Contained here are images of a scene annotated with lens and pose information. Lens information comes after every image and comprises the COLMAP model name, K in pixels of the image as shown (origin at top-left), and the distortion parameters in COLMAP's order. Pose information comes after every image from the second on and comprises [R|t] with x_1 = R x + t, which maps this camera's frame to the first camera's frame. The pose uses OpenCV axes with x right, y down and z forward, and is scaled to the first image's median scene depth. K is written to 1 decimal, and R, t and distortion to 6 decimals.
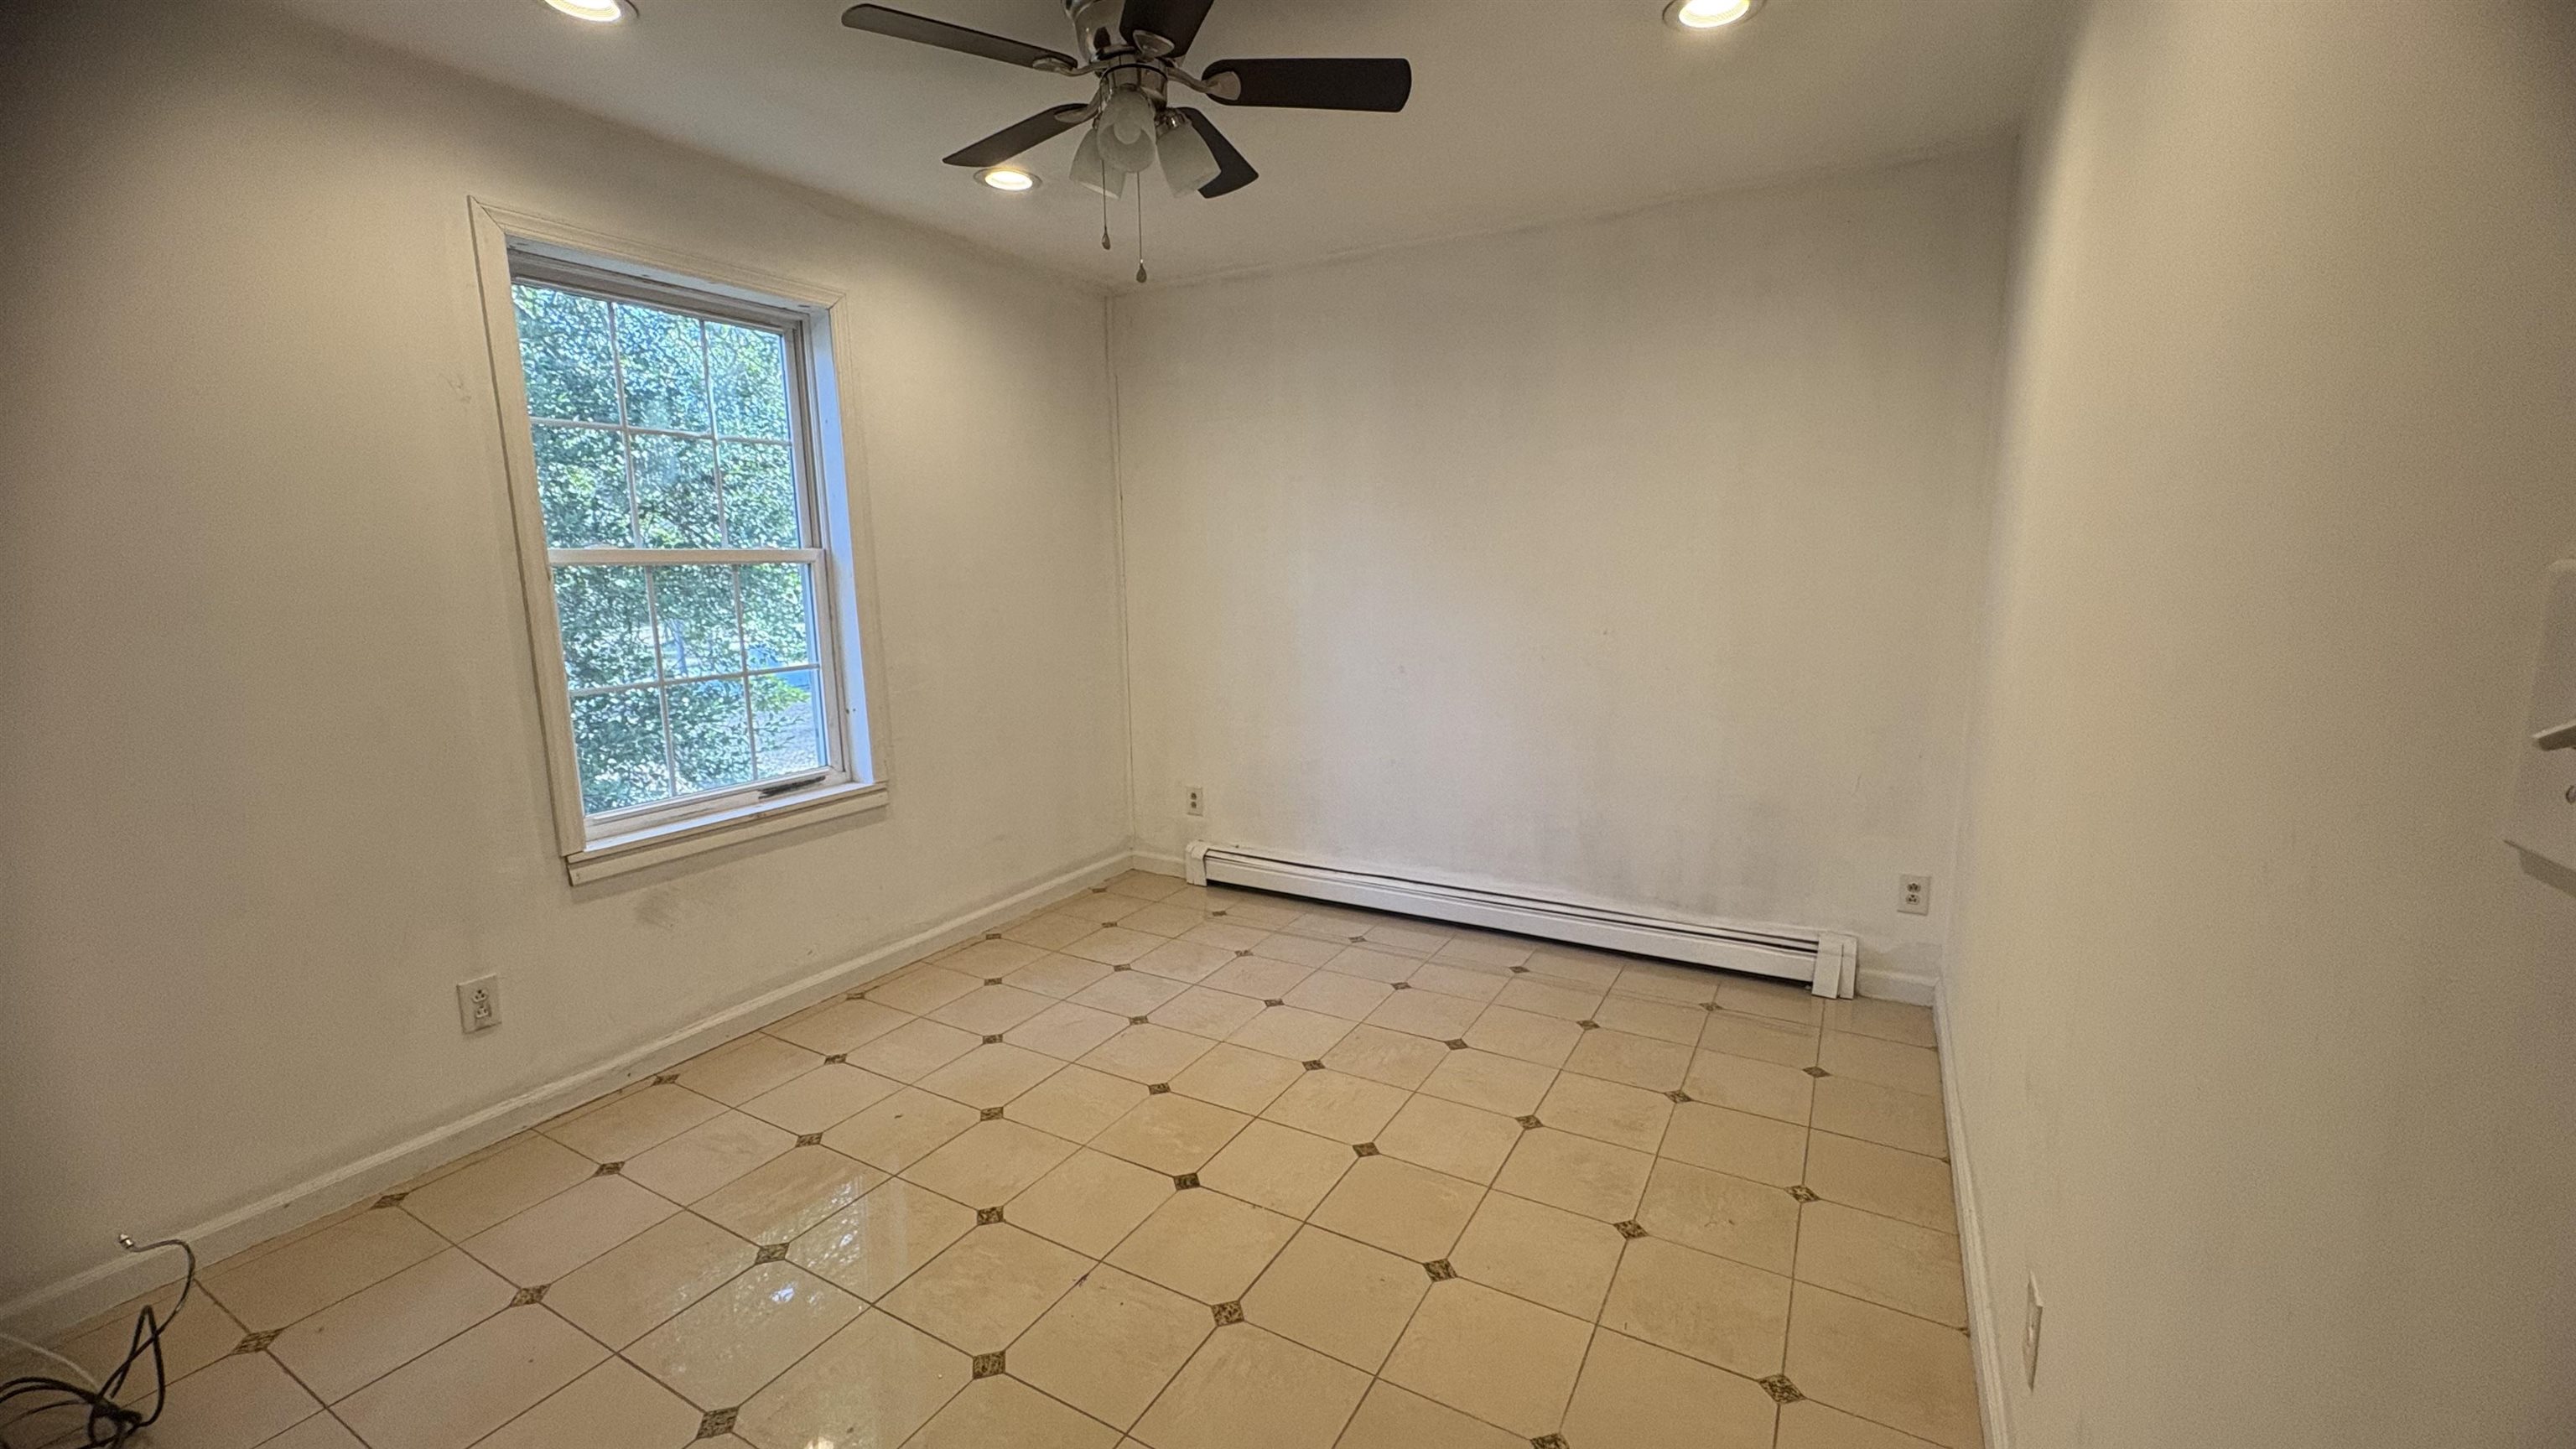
lens RADIAL K [[1030.9, 0, 1282.1], [0, 1030.9, 727.6], [0, 0, 1]] dist [-0.000185, 0.000149]
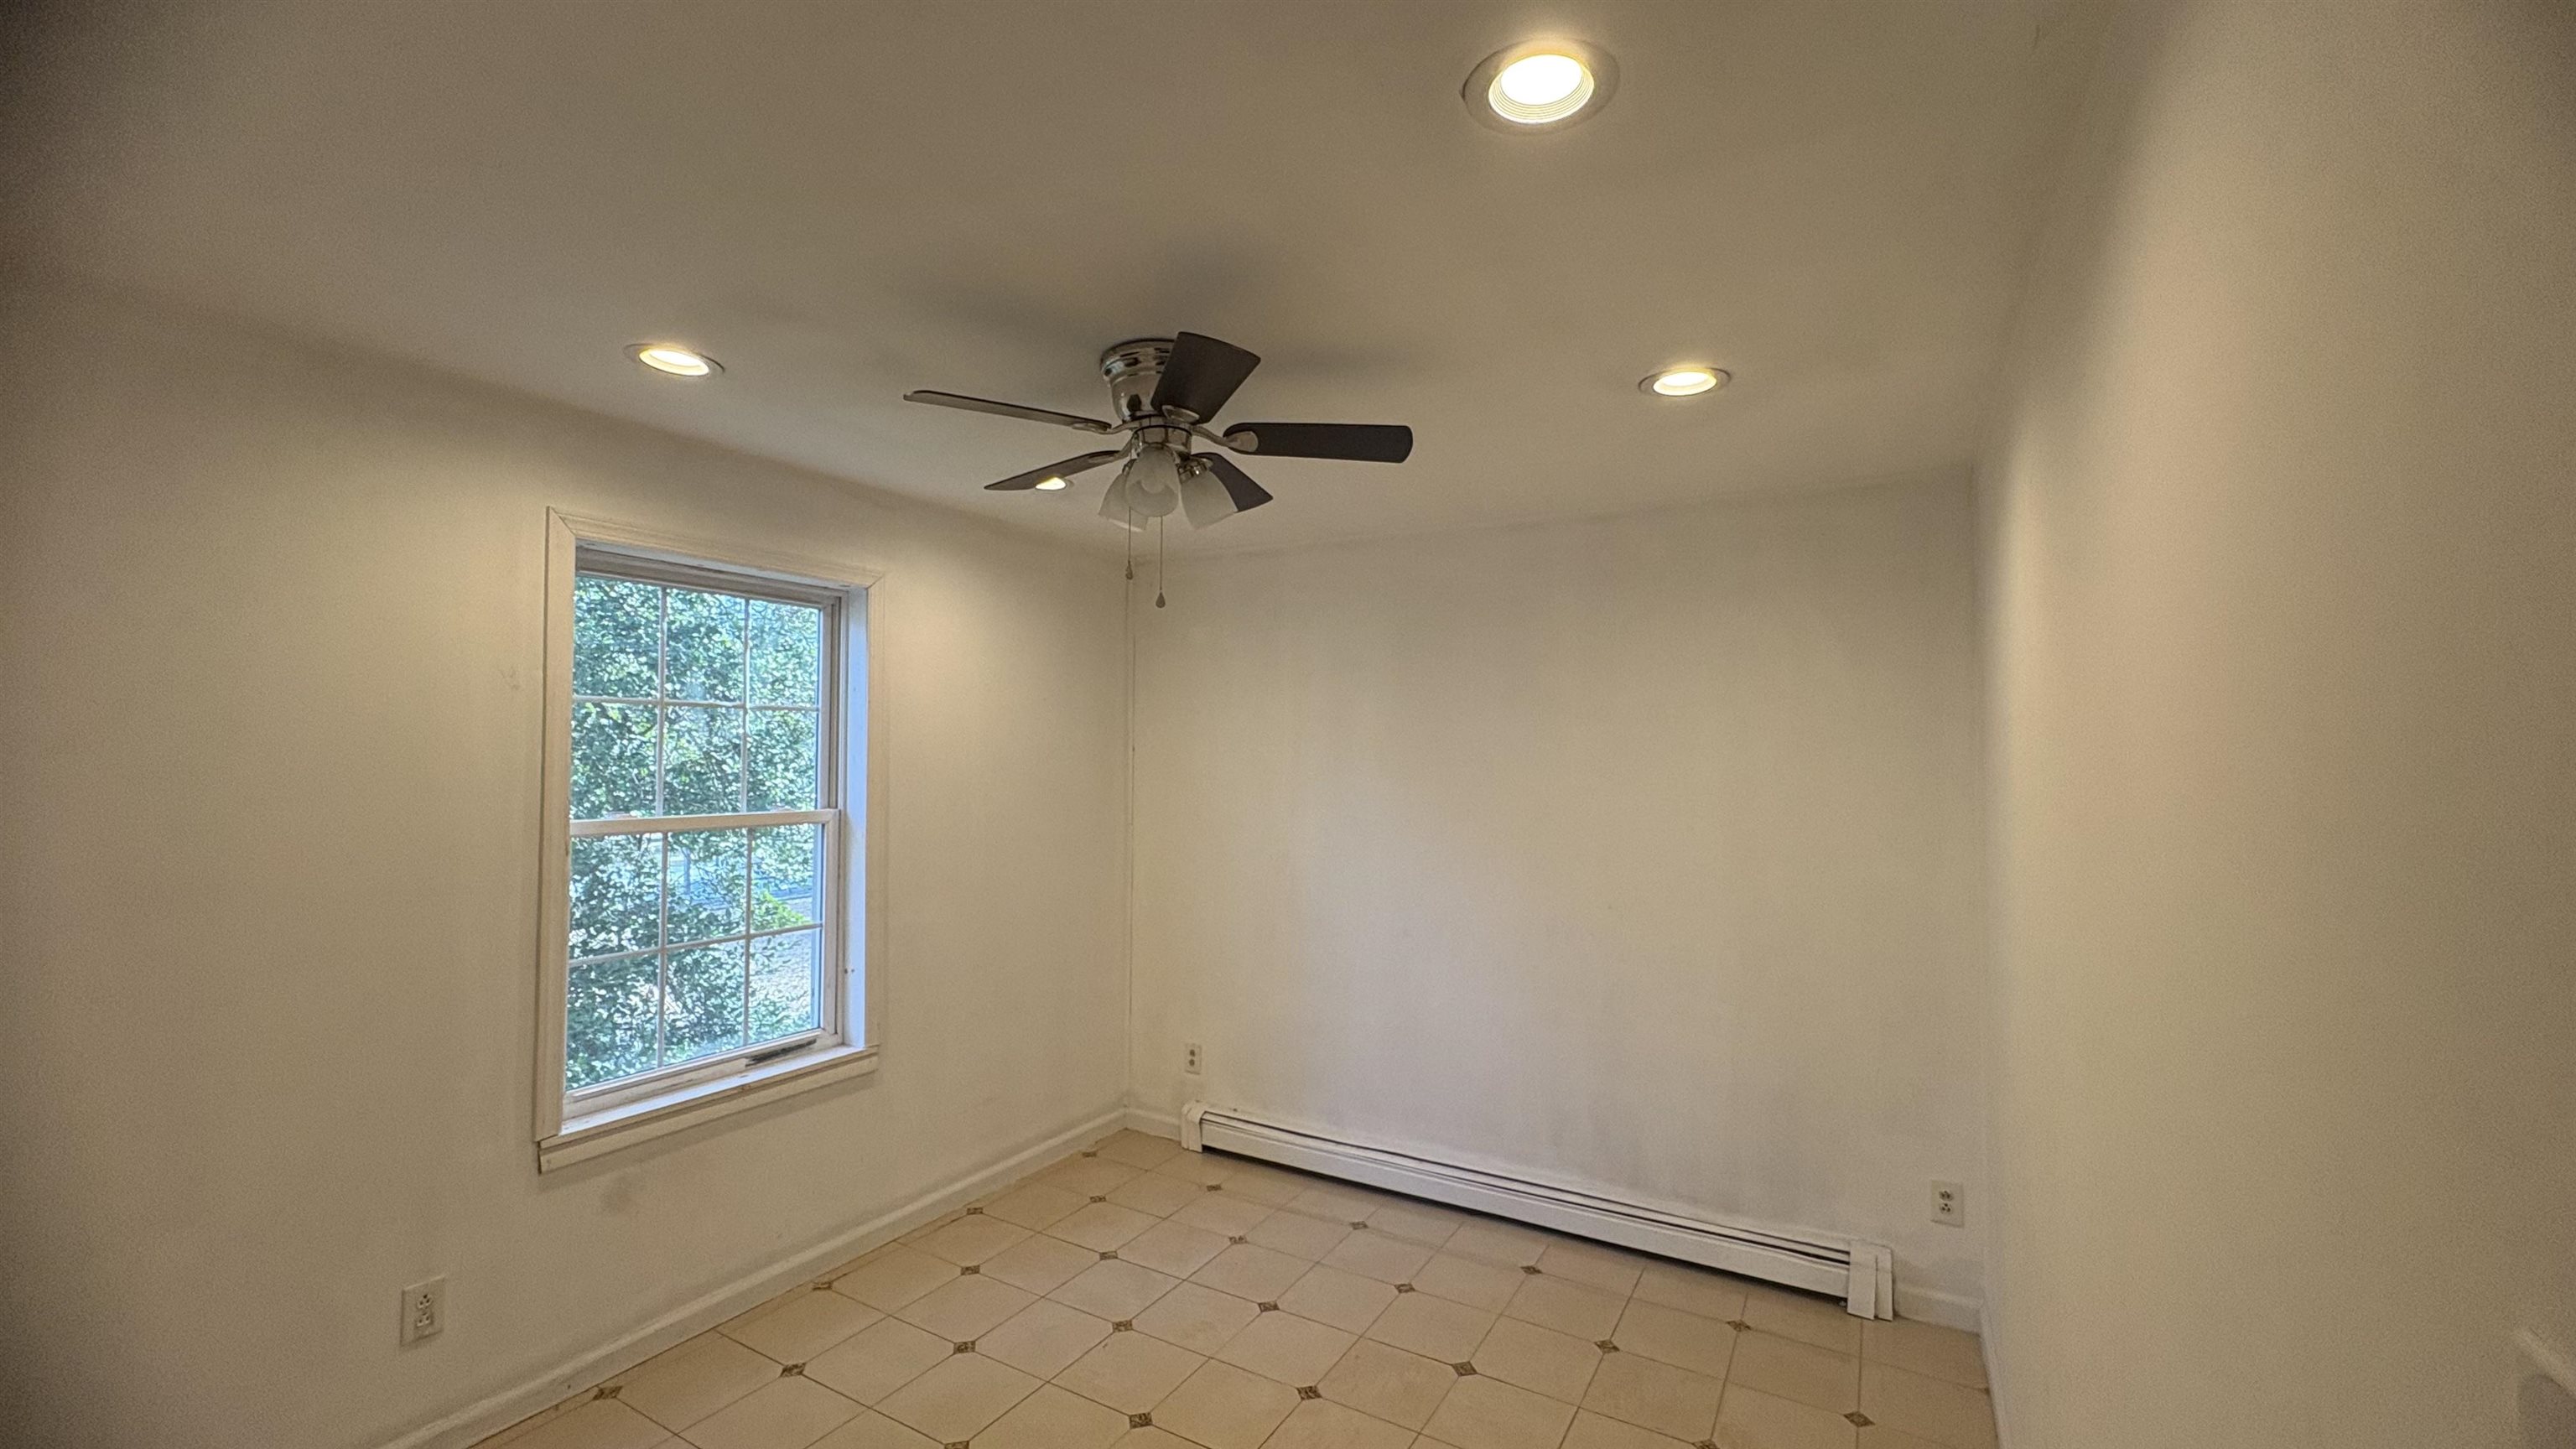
lens RADIAL K [[1030.9, 0, 1281.6], [0, 1030.9, 728.6], [0, 0, 1]] dist [-0.000185, 0.000149]
pose [[0.999714, 0.022020, -0.009331, 0.001135], [-0.023397, 0.981353, -0.190787, -0.068098], [0.004955, 0.190951, 0.981587, -0.015167]]
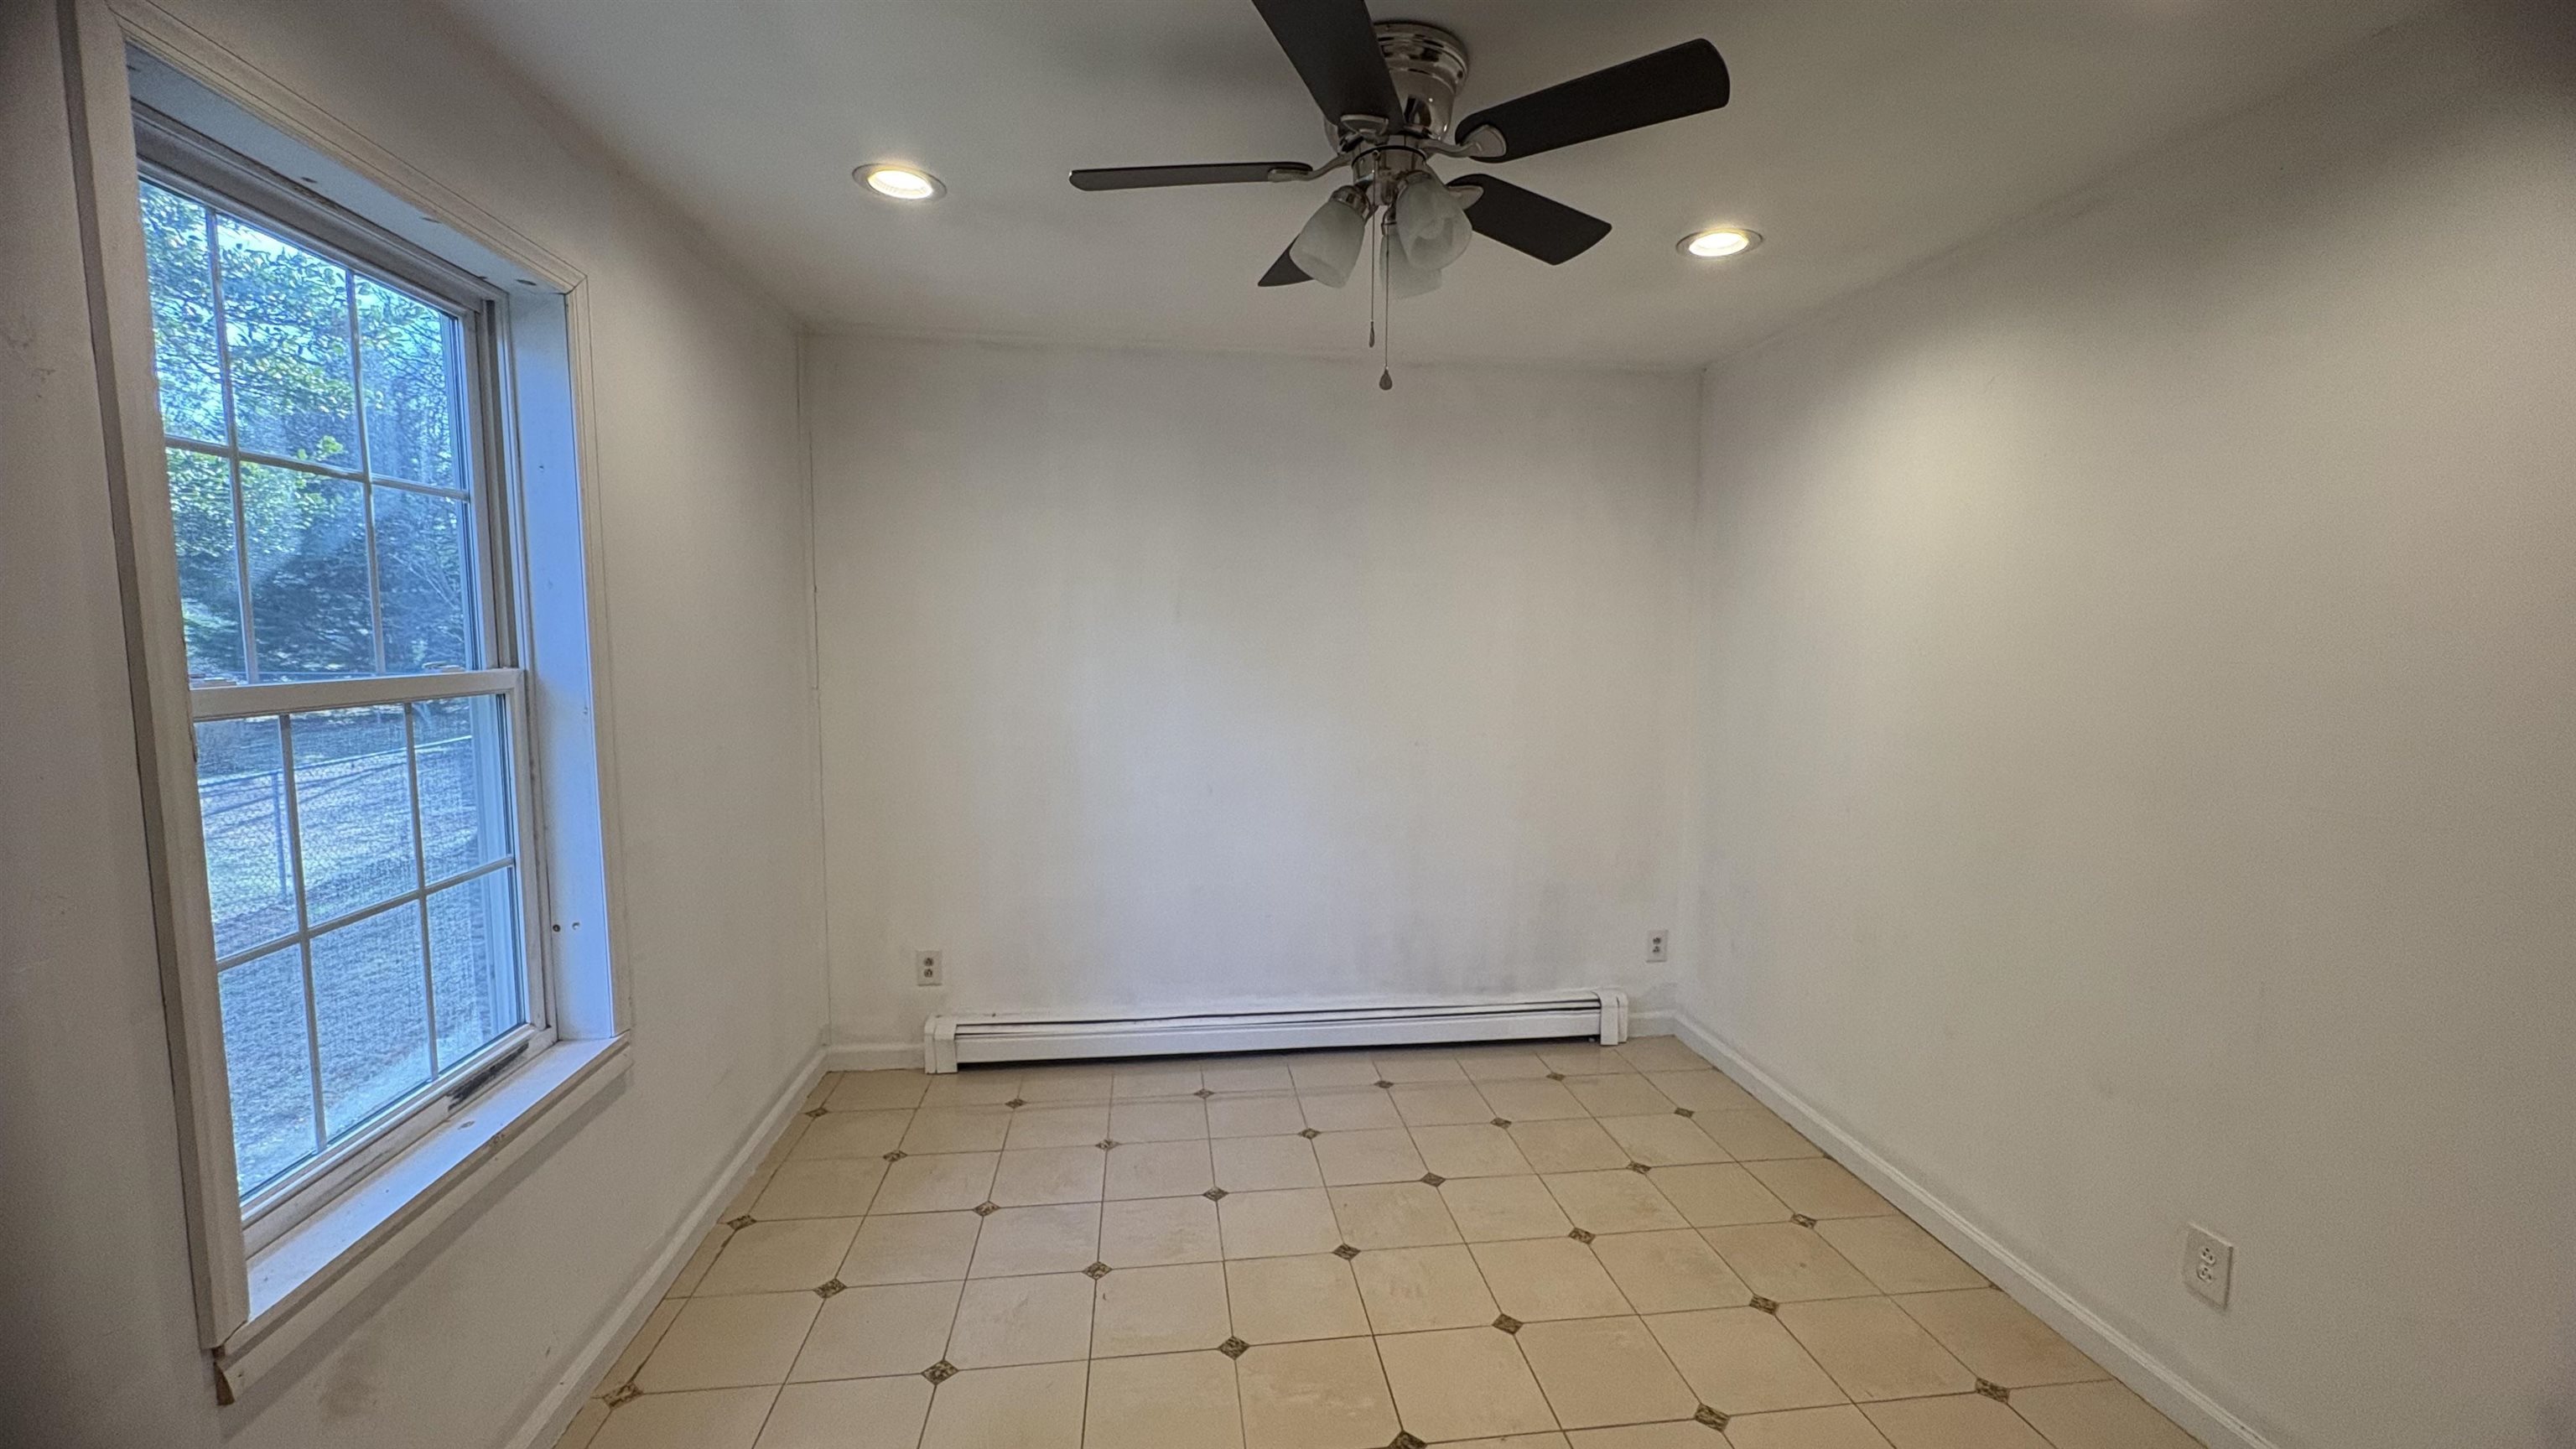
lens RADIAL K [[1030.9, 0, 1284.2], [0, 1030.9, 734.6], [0, 0, 1]] dist [-0.000185, 0.000149]
pose [[0.799366, -0.040729, 0.599463, -0.455585], [0.081618, 0.995813, -0.041178, -0.073063], [-0.595275, 0.081843, 0.799343, 0.246441]]
